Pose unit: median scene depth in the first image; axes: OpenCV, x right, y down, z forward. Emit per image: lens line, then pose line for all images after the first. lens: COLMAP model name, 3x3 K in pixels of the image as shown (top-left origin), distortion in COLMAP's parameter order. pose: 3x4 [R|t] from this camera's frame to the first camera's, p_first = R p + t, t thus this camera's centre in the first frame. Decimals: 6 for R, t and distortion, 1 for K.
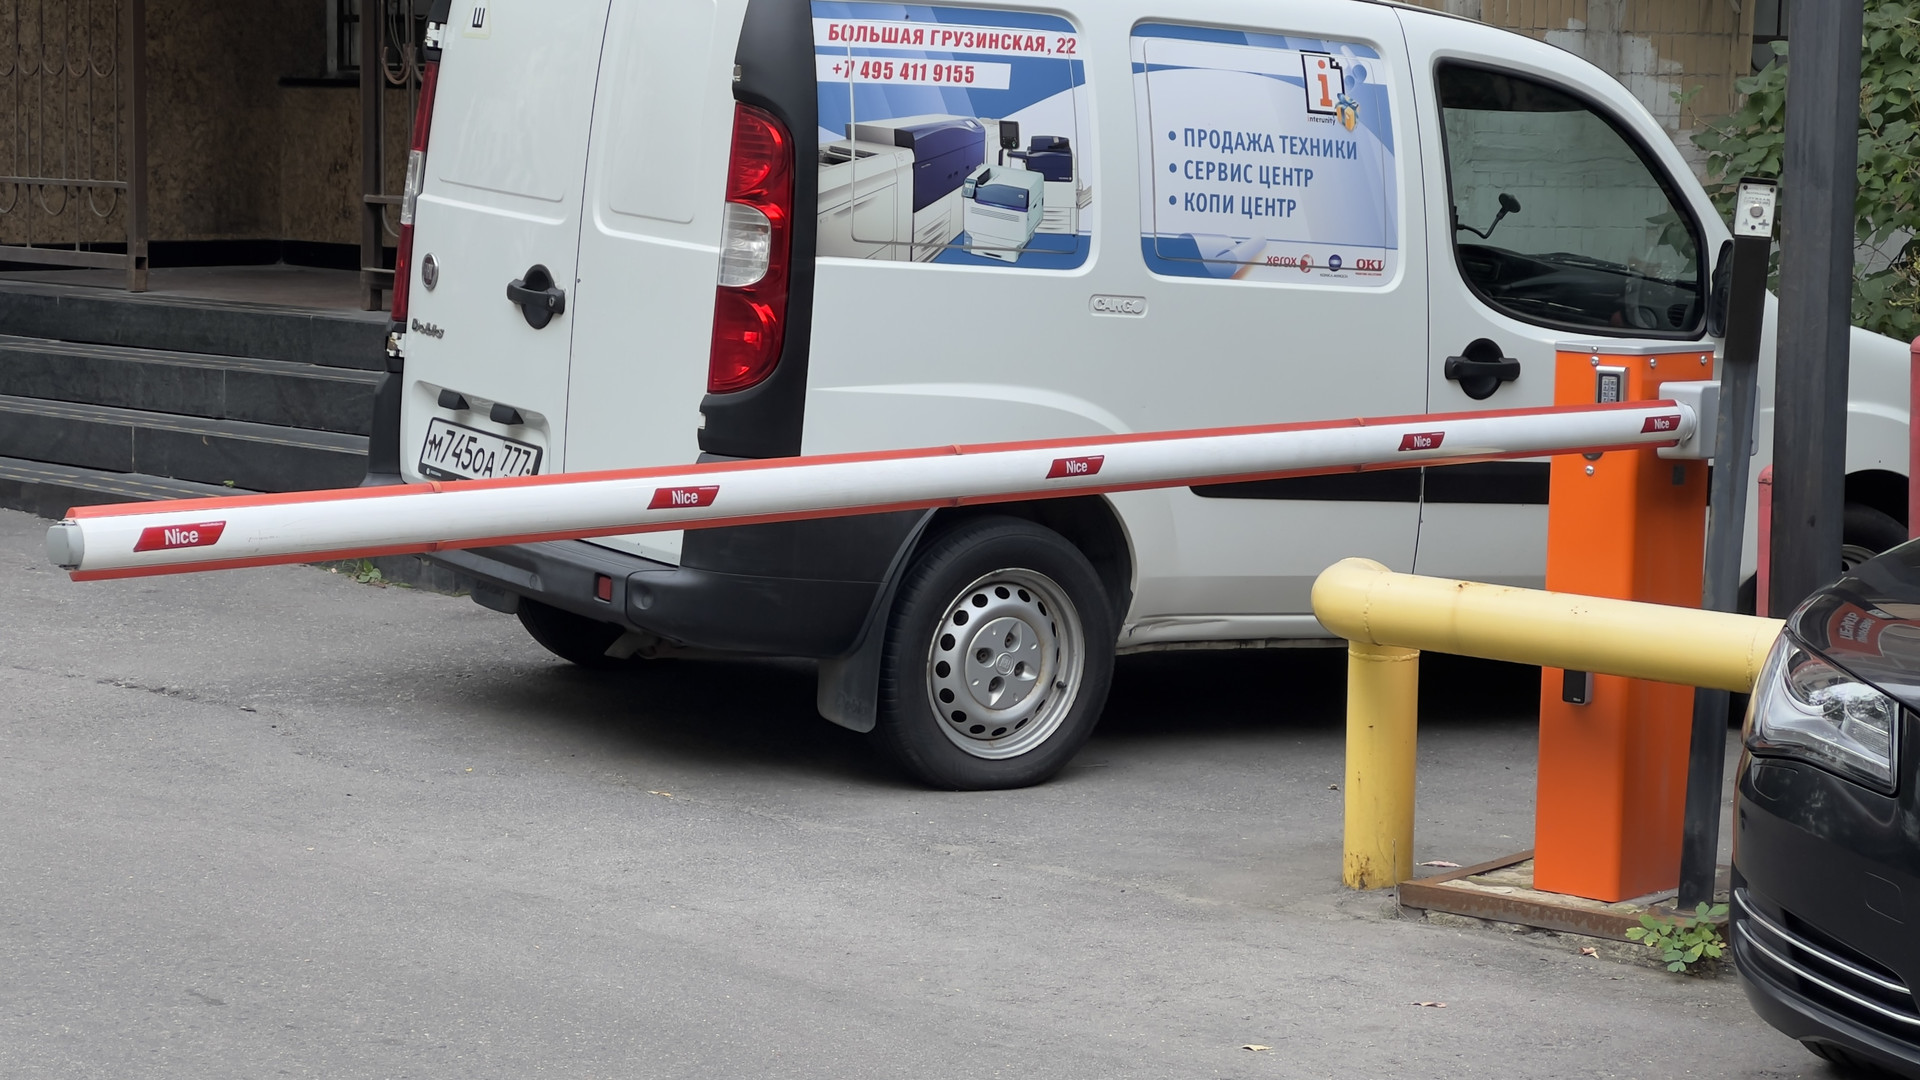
lens RADIAL K [[4392.5, 0, 960.0], [0, 4392.5, 540.0], [0, 0, 1]] dist [0.050694, 0.572802]
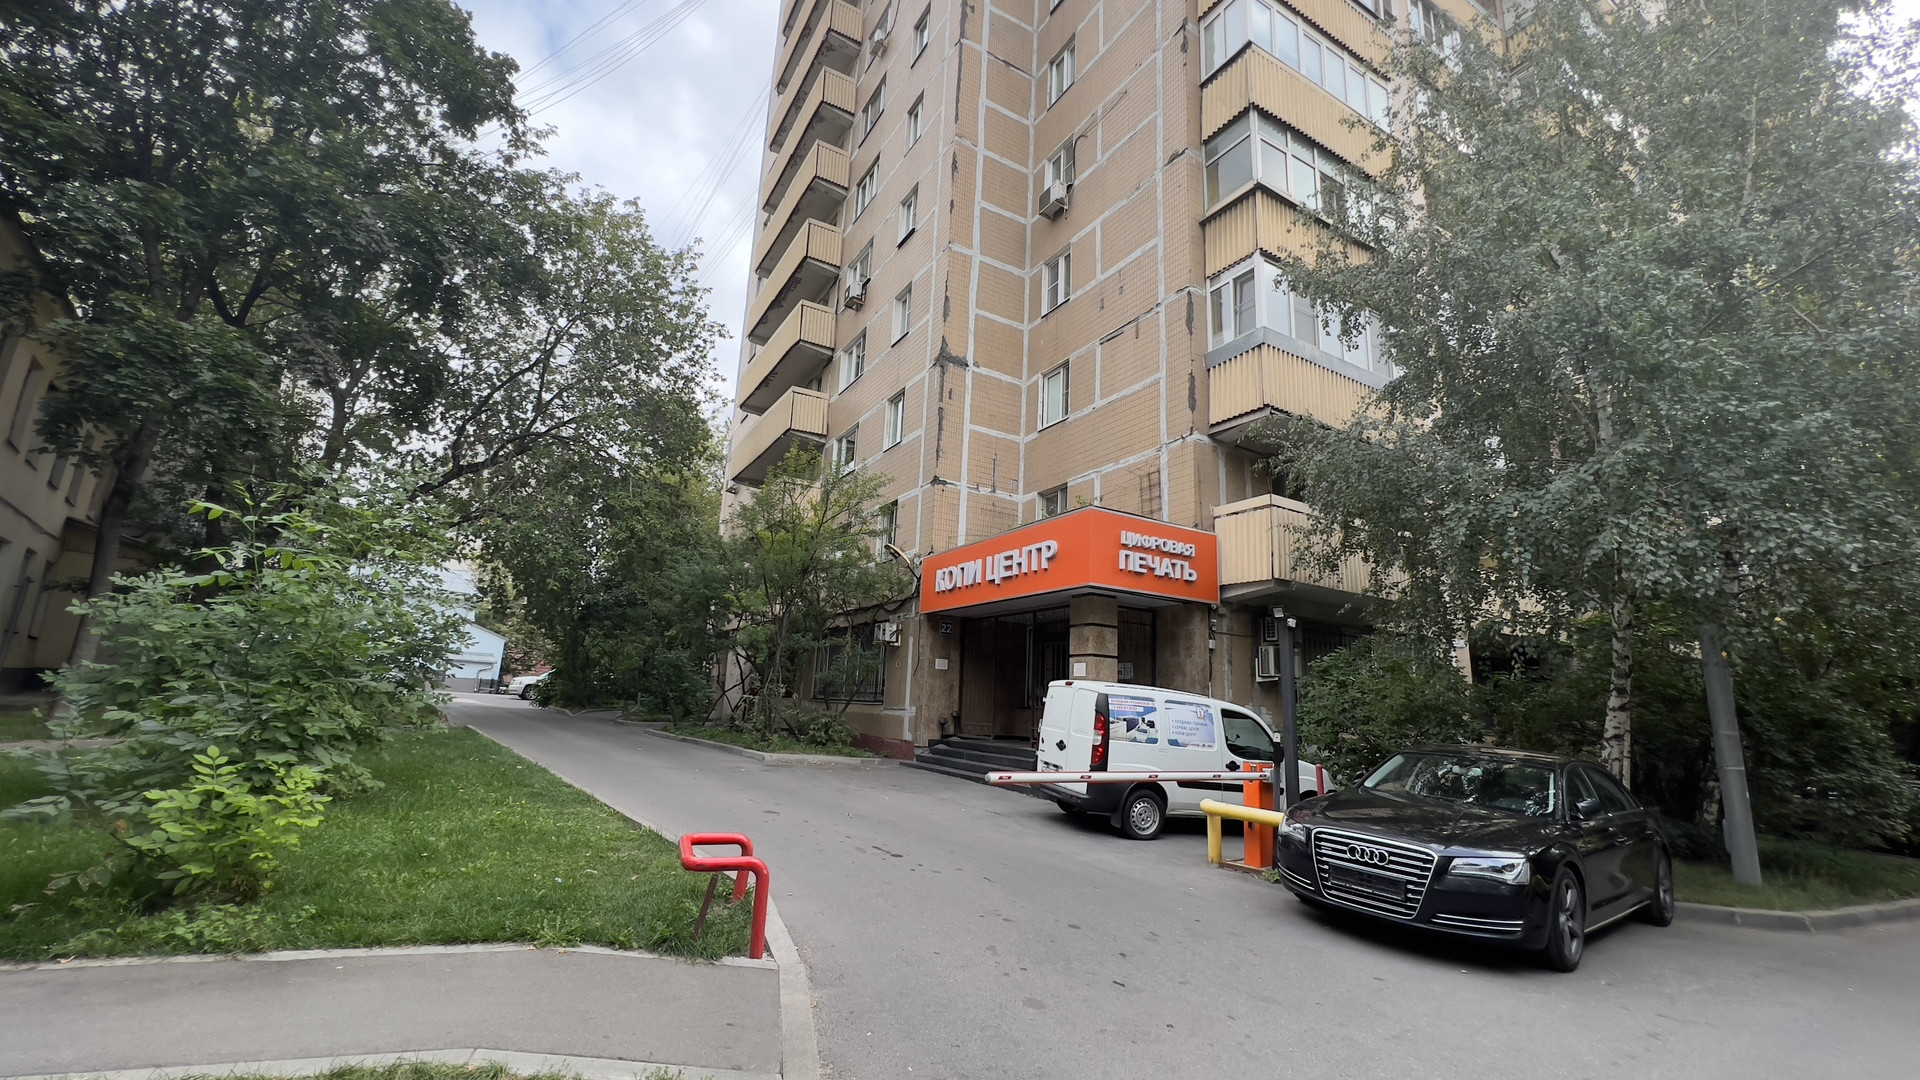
lens RADIAL K [[801.5, 0, 960.0], [0, 801.5, 540.0], [0, 0, 1]] dist [0.015225, -0.000005]
pose [[0.976113, -0.017065, -0.216594, 0.008767], [-0.050511, 0.951771, -0.302622, 0.014920], [0.211312, 0.306334, 0.928174, -0.106912]]
